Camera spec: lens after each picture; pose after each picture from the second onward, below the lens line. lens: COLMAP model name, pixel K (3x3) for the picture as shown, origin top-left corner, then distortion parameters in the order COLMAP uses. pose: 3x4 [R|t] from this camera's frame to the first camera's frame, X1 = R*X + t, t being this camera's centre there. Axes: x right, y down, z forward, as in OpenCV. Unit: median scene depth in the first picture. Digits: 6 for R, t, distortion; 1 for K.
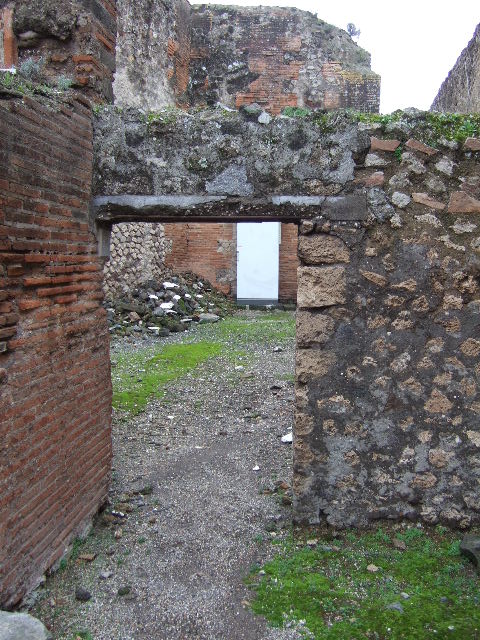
lens RADIAL K [[682.2, 0, 240.0], [0, 682.2, 320.0], [0, 0, 1]] dist [-0.062386, 0.031804]
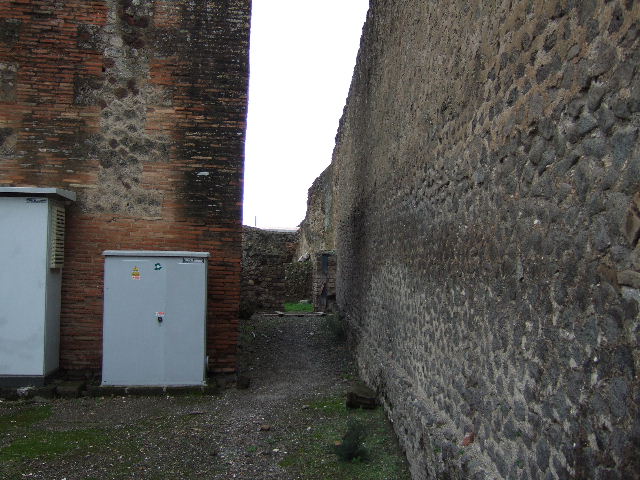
lens RADIAL K [[682.2, 0, 320.2], [0, 682.2, 248.9], [0, 0, 1]] dist [-0.062386, 0.031804]
pose [[0.982579, 0.018090, 0.184965, 0.165752], [0.004155, 0.992864, -0.119178, -0.064426], [-0.185801, 0.117871, 0.975492, 0.461153]]
